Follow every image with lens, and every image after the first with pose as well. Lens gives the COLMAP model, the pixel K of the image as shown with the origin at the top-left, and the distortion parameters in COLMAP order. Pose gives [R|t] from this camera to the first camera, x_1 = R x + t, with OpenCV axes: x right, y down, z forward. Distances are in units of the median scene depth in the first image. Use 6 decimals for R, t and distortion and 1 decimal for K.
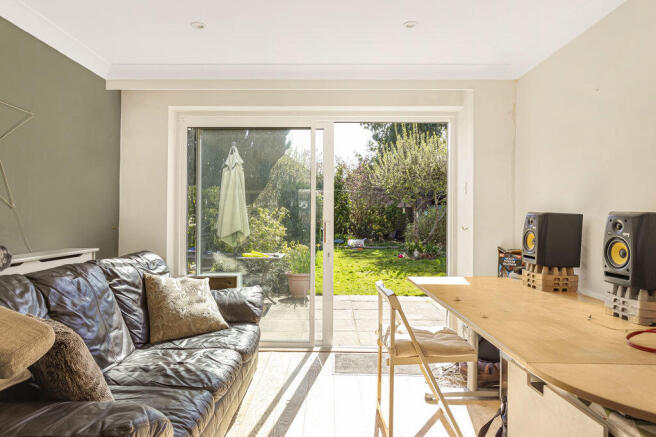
lens RADIAL K [[434.6, 0, 328.0], [0, 434.6, 218.5], [0, 0, 1]] dist [0.000748, 0.000014]
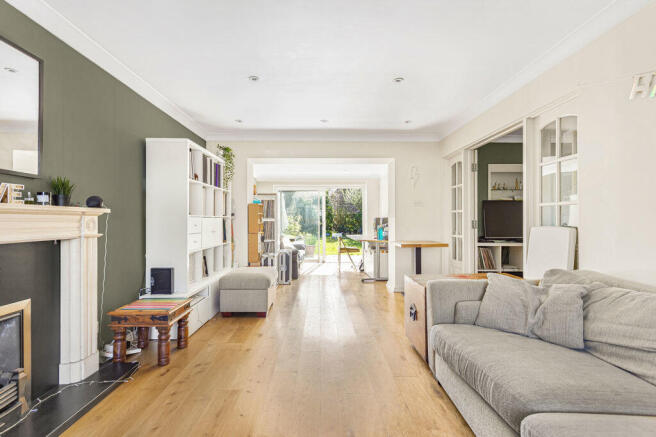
lens RADIAL K [[318.4, 0, 328.0], [0, 318.4, 218.5], [0, 0, 1]] dist [0.001173, 0.000204]
pose [[0.999498, -0.008011, 0.030645, -0.010827], [0.008283, 0.999927, -0.008777, 0.002015], [-0.030572, 0.009027, 0.999492, -0.333879]]
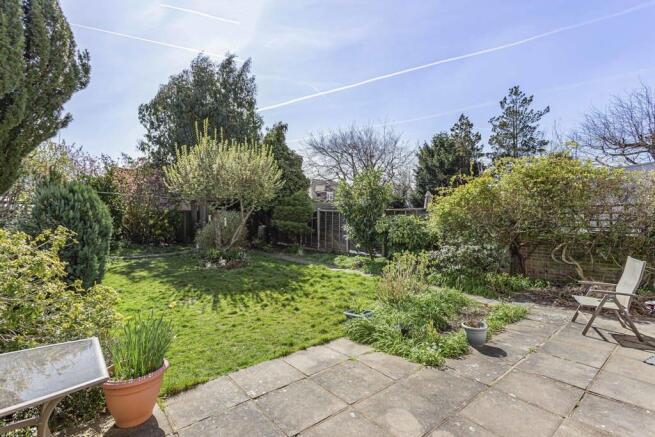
lens RADIAL K [[317.9, 0, 327.5], [0, 317.9, 218.5], [0, 0, 1]] dist [0.001173, 0.000204]
pose [[0.767990, -0.021402, 0.640104, -0.067773], [0.011096, 0.999736, 0.020113, -0.028098], [-0.640365, -0.008343, 0.768025, 0.301718]]
